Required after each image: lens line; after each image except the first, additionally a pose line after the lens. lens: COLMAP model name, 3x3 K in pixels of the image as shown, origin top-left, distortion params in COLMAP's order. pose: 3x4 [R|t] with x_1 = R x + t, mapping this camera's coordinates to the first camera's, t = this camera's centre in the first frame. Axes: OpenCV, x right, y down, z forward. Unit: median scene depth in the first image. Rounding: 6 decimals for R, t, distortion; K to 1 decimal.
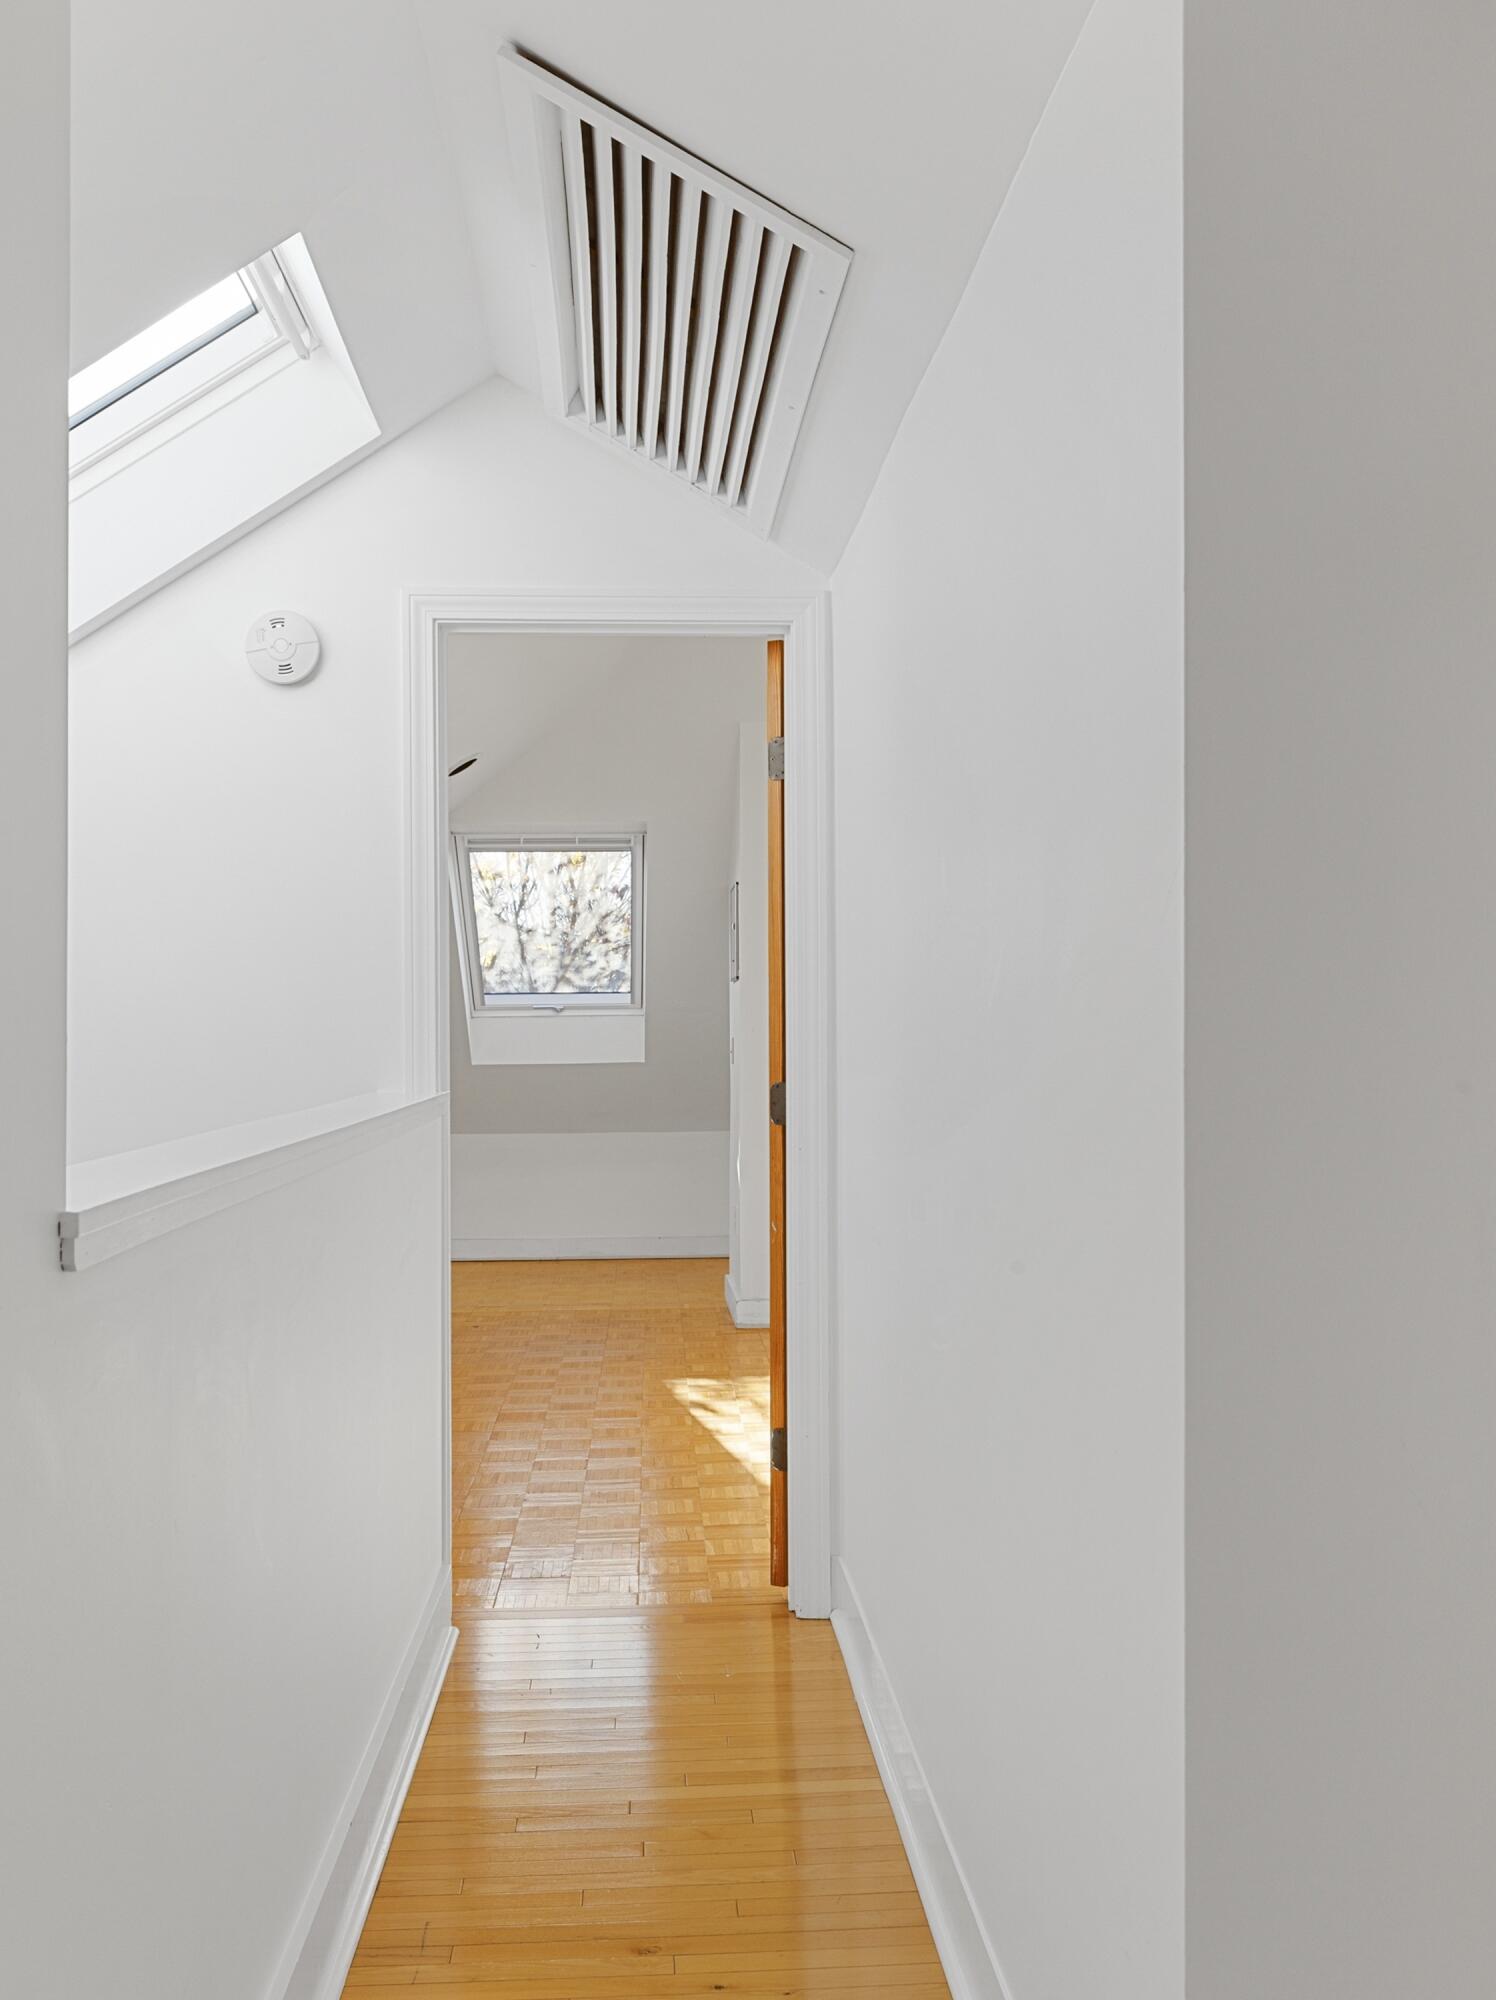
lens RADIAL K [[1967.0, 0, 748.4], [0, 1967.0, 1005.3], [0, 0, 1]] dist [-0.004784, 0.000000]
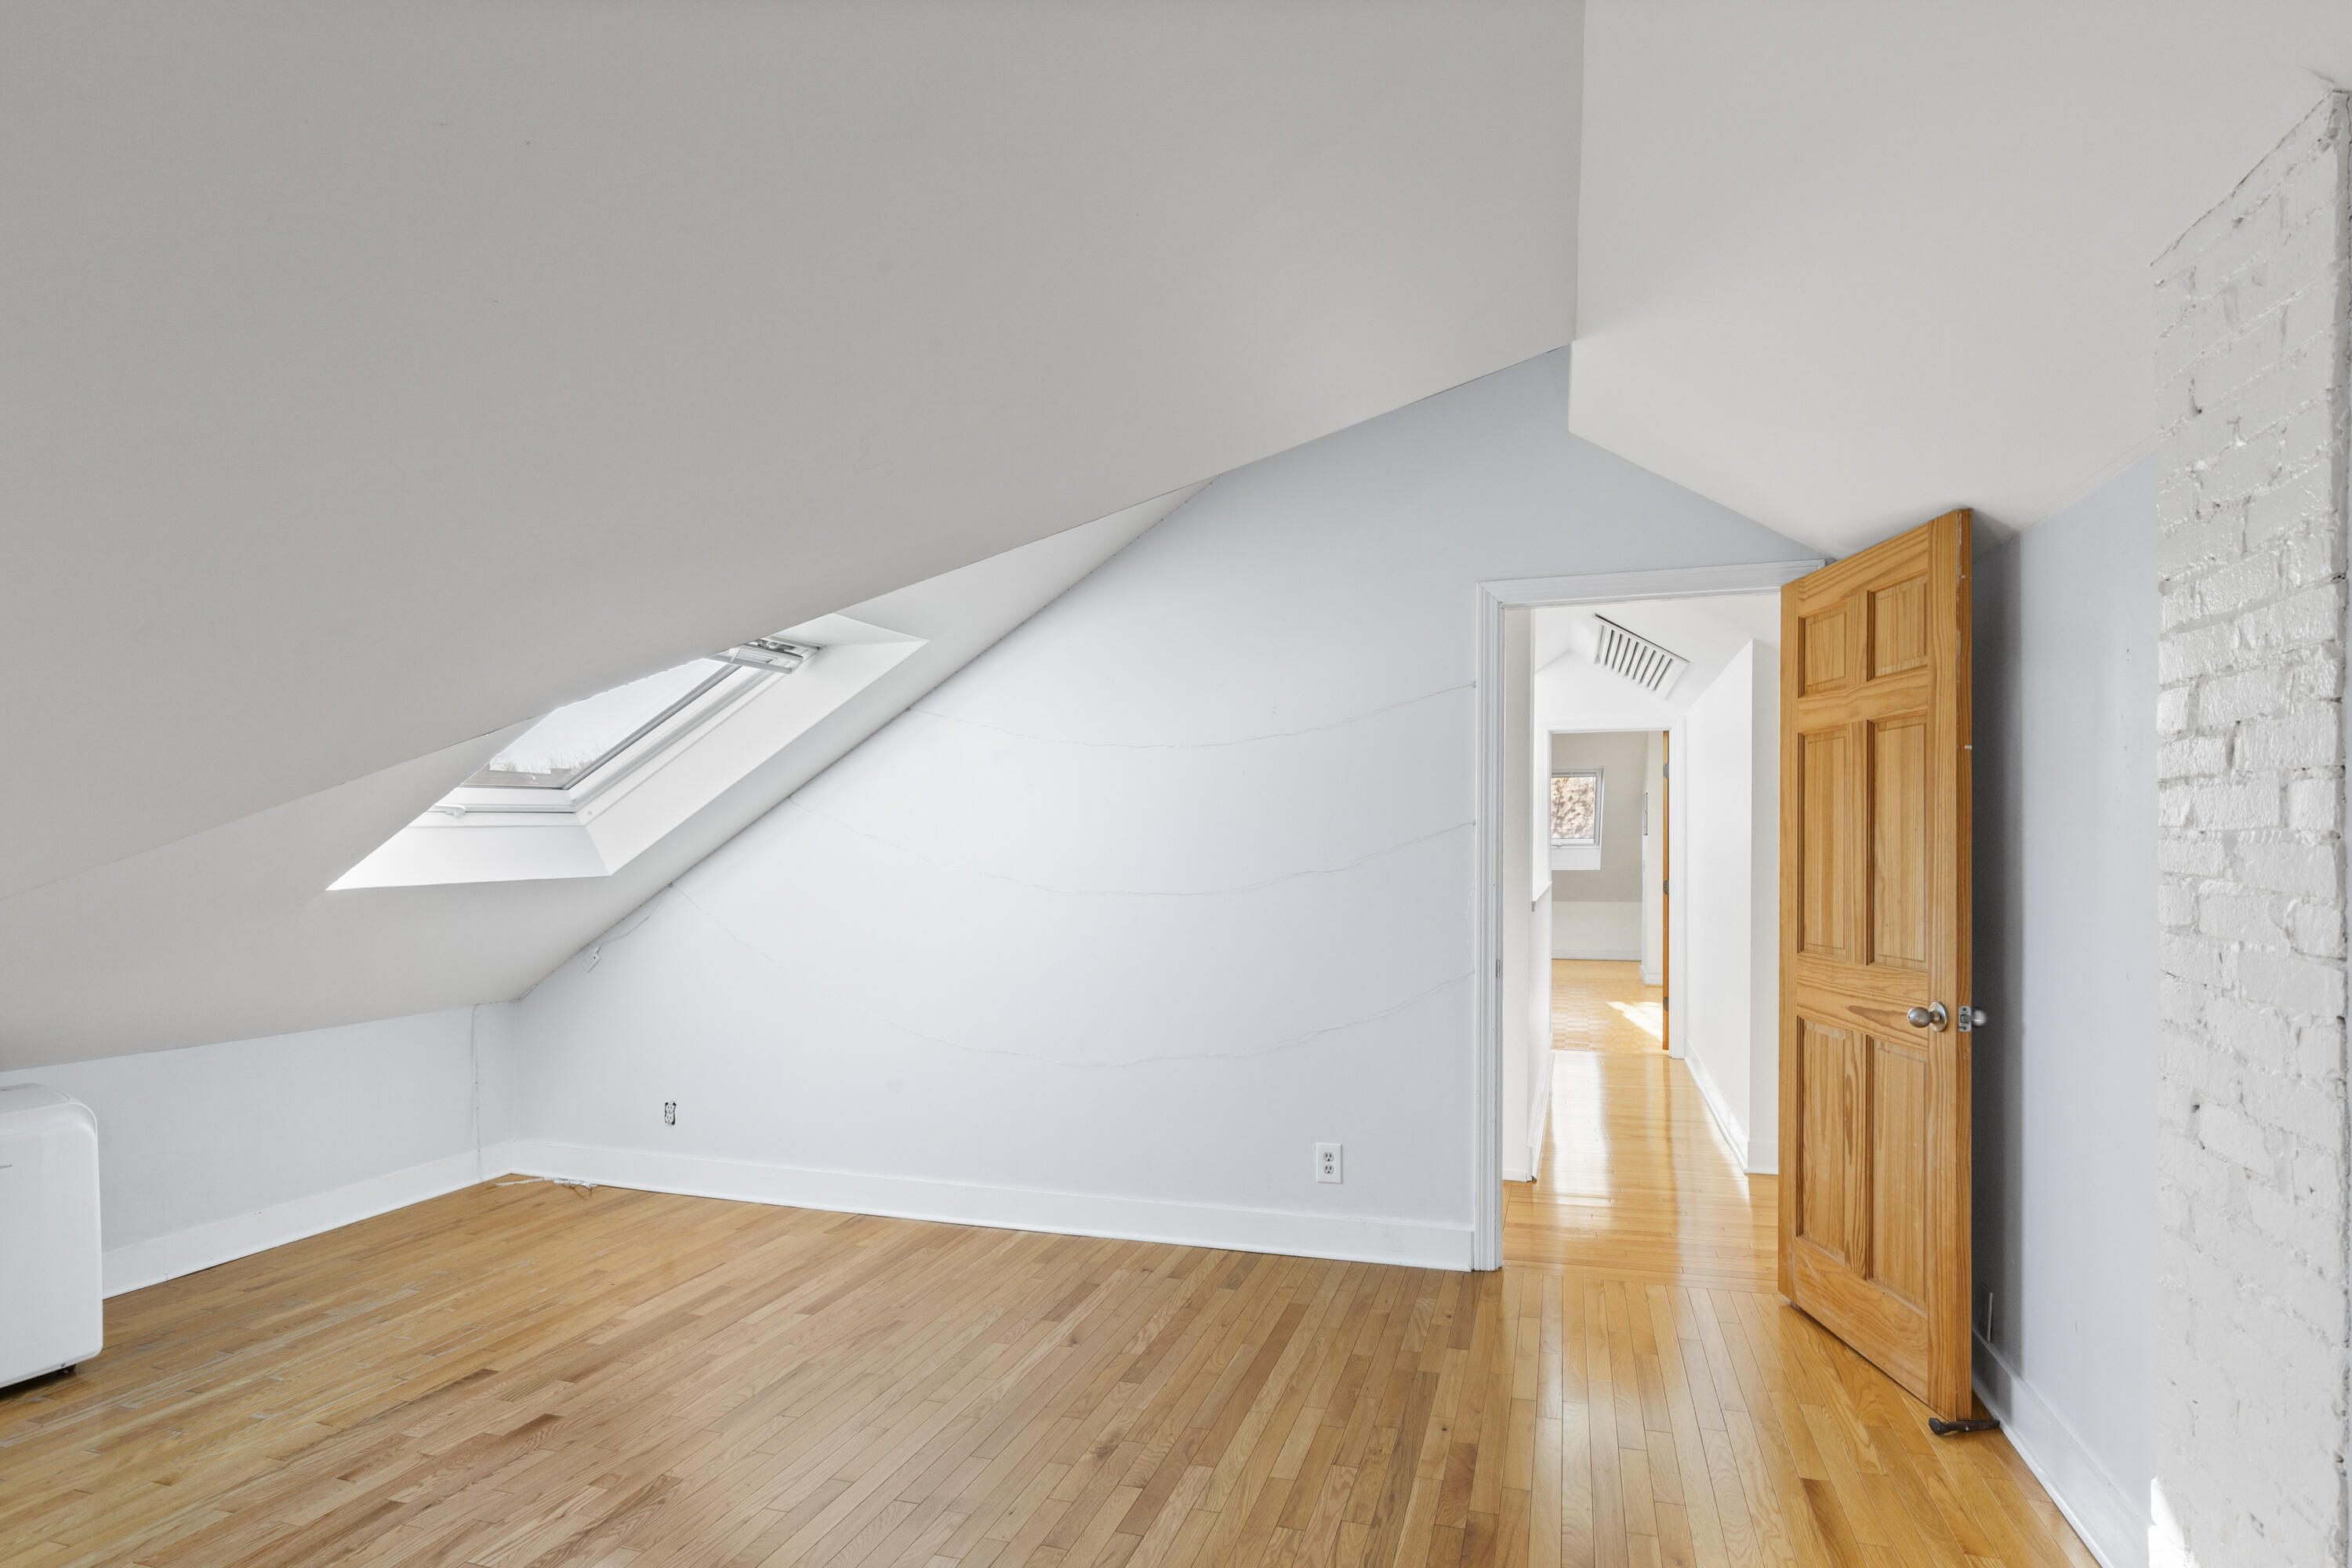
lens RADIAL K [[1228.4, 0, 1151.3], [0, 1228.4, 848.9], [0, 0, 1]] dist [0.003386, -0.001371]
pose [[0.928061, 0.002144, -0.372422, -0.008402], [0.003564, 0.999887, 0.014638, -0.019521], [0.372411, -0.014913, 0.927948, -0.553476]]
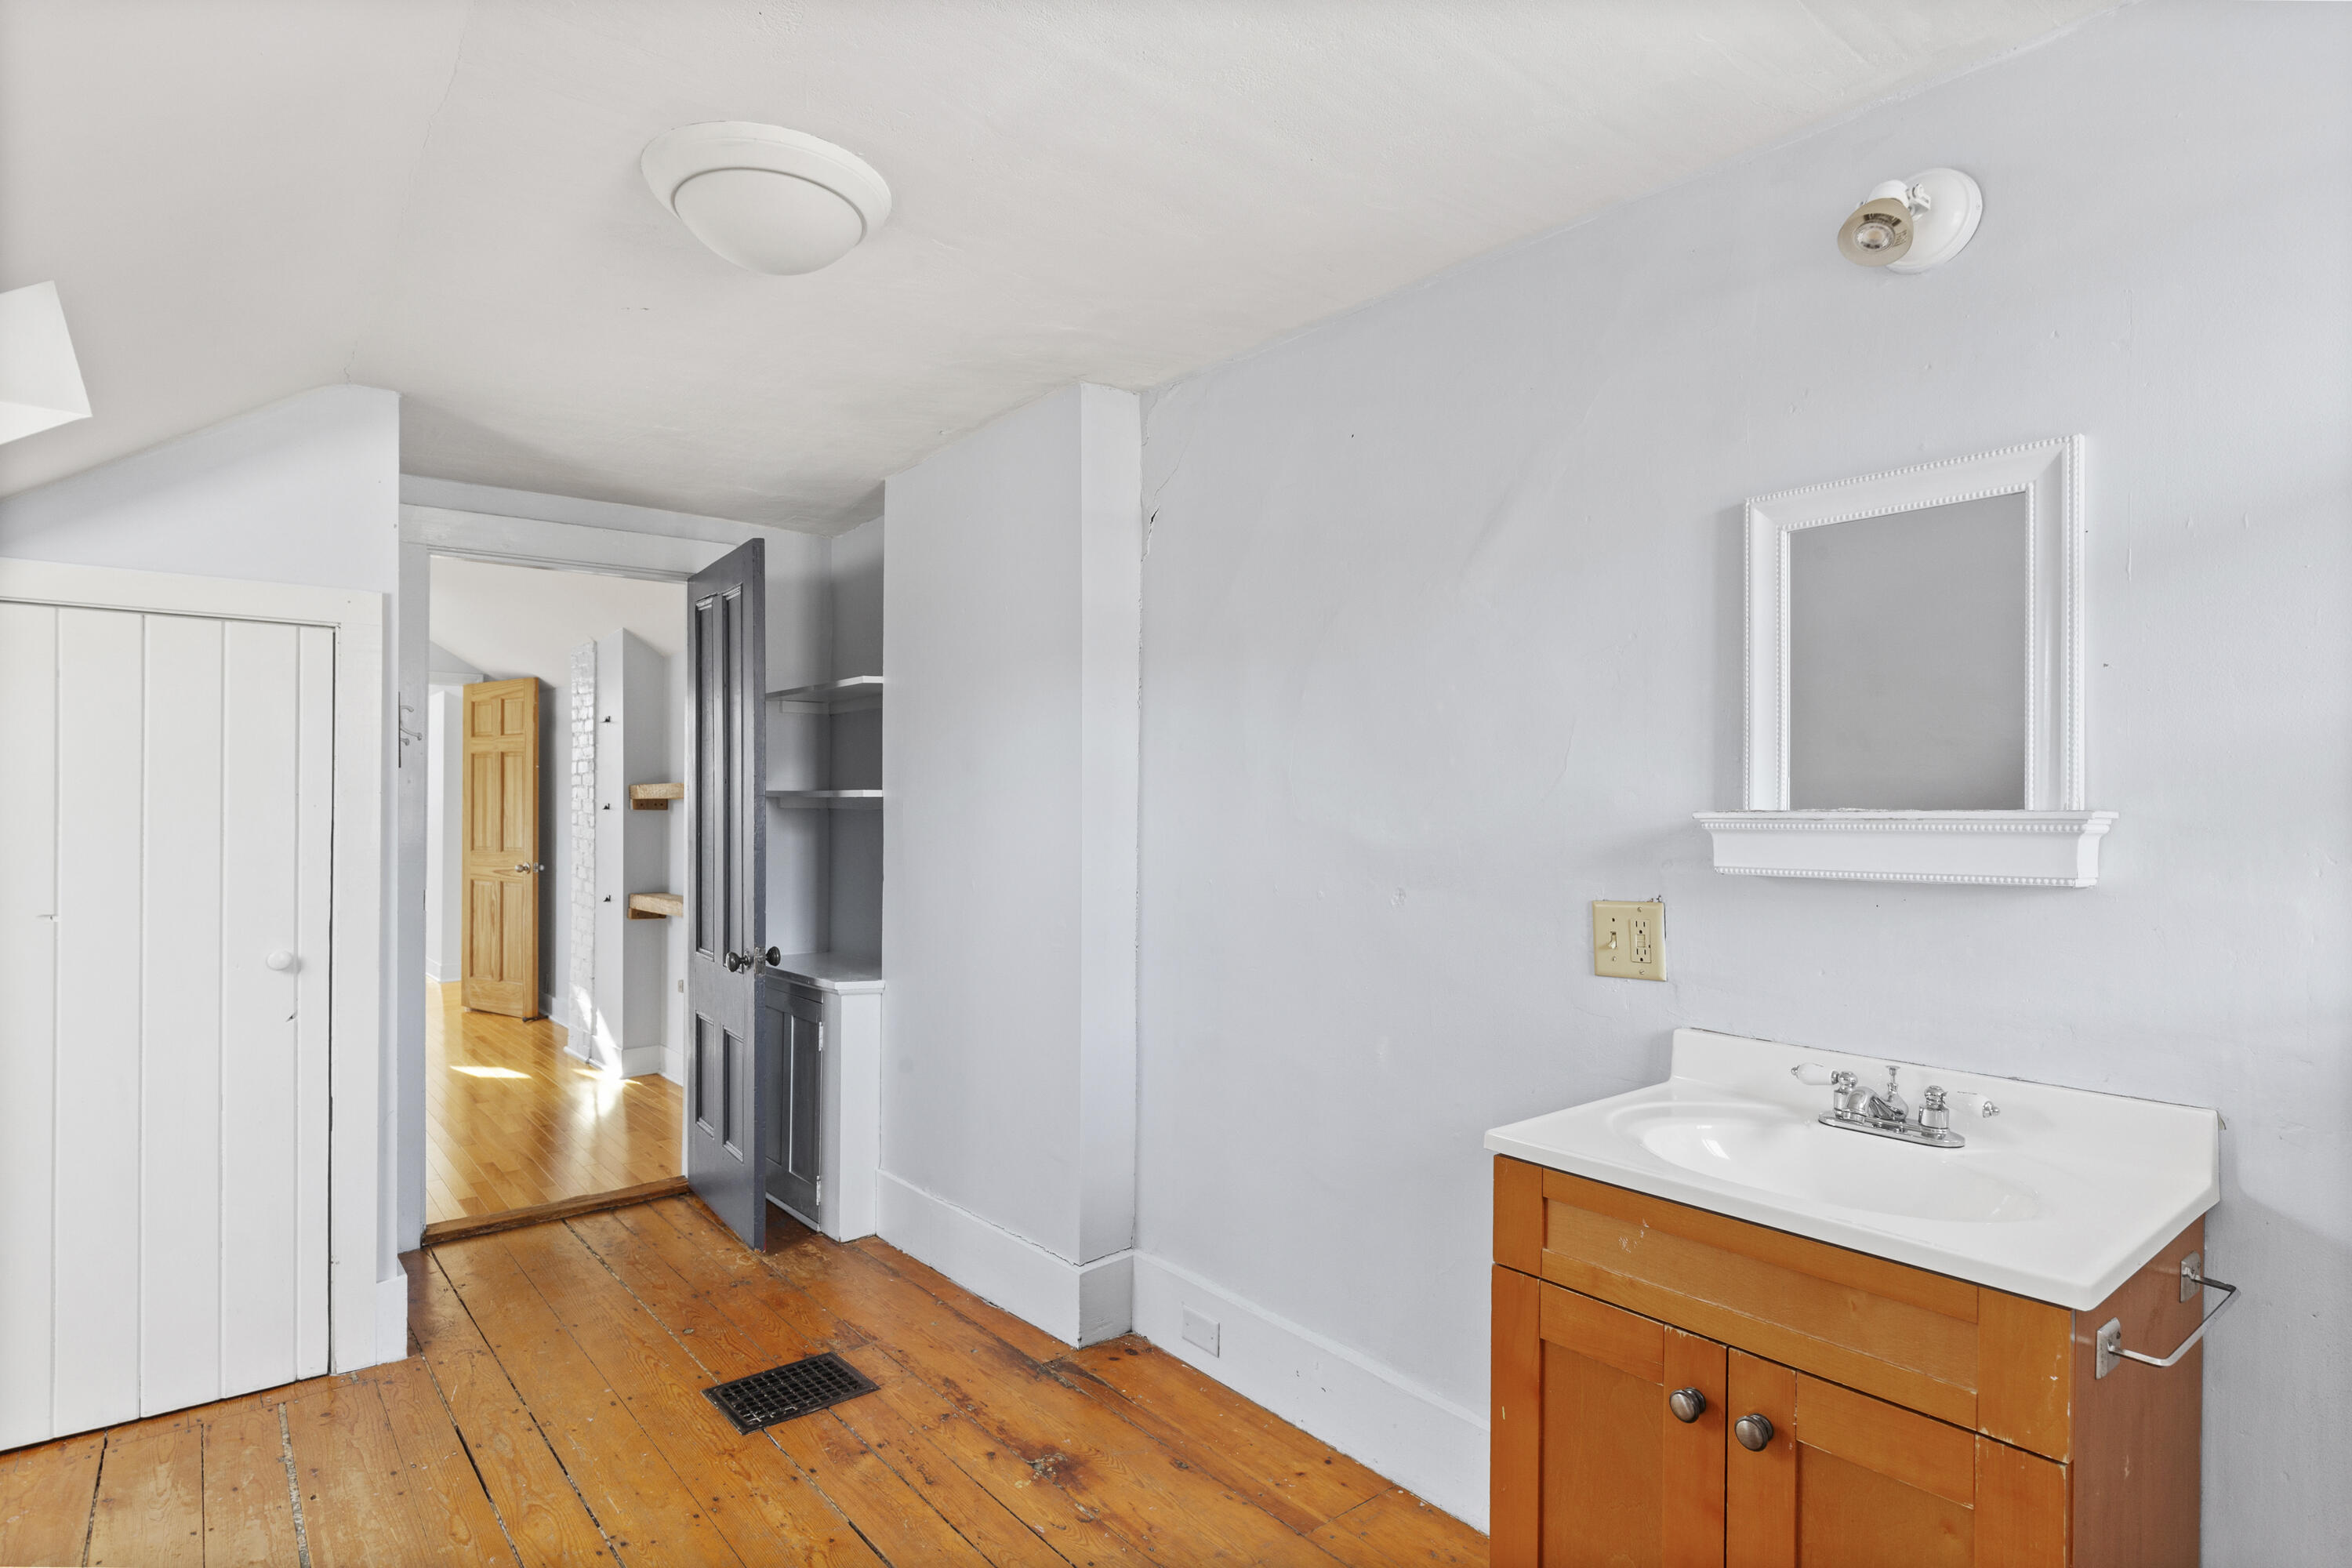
lens RADIAL K [[1228.4, 0, 1167.7], [0, 1228.4, 806.1], [0, 0, 1]] dist [0.003386, -0.001371]
pose [[0.807983, 0.003902, 0.589193, -0.196095], [-0.009906, 0.999927, 0.006963, -0.029213], [-0.589123, -0.011462, 0.807962, -2.059784]]
